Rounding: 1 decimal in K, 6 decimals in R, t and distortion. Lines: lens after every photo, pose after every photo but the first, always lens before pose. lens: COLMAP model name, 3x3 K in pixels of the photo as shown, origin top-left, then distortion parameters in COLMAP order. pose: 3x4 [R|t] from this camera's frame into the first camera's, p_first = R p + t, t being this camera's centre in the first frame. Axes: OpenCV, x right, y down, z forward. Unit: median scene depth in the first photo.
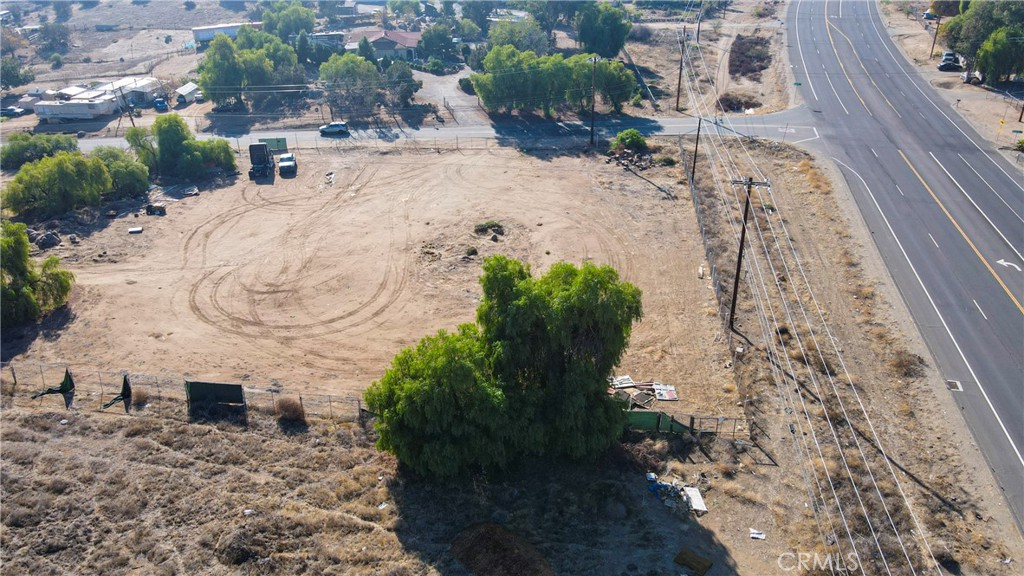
lens RADIAL K [[742.3, 0, 506.1], [0, 742.3, 287.7], [0, 0, 1]] dist [0.011206, 0.005941]
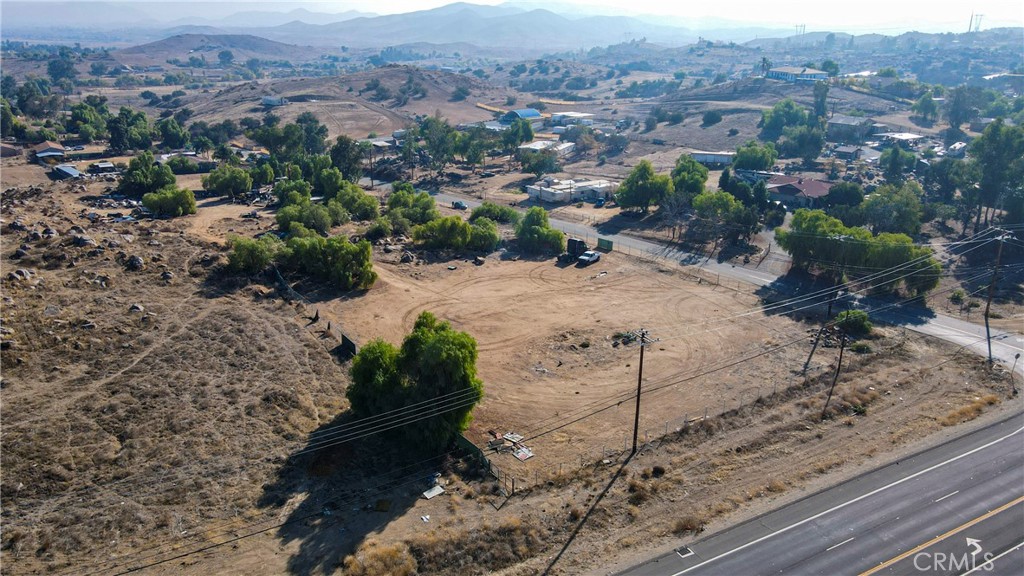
lens RADIAL K [[773.8, 0, 512.0], [0, 773.8, 288.0], [0, 0, 1]] dist [0.004347, 0.002564]
pose [[0.642365, 0.267501, -0.718200, 0.990576], [-0.367650, 0.929800, 0.017483, -0.141634], [0.672459, 0.252816, 0.695617, -0.085955]]
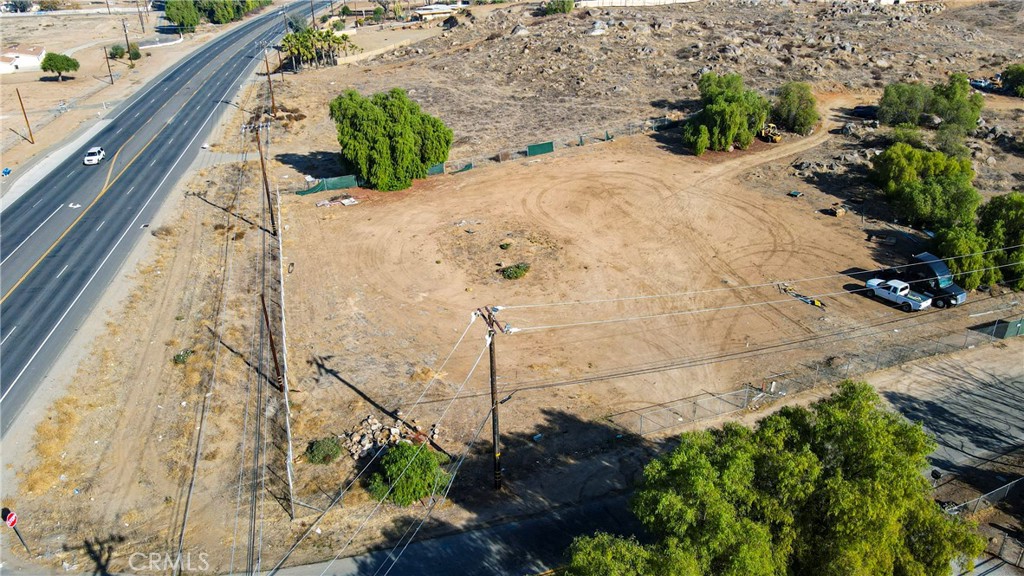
lens RADIAL K [[742.3, 0, 506.1], [0, 742.3, 287.7], [0, 0, 1]] dist [0.011206, 0.005941]
pose [[-0.918245, 0.212870, -0.333934, 0.385225], [-0.145987, 0.601895, 0.785118, -1.008488], [0.368121, 0.769681, -0.521611, 1.906101]]
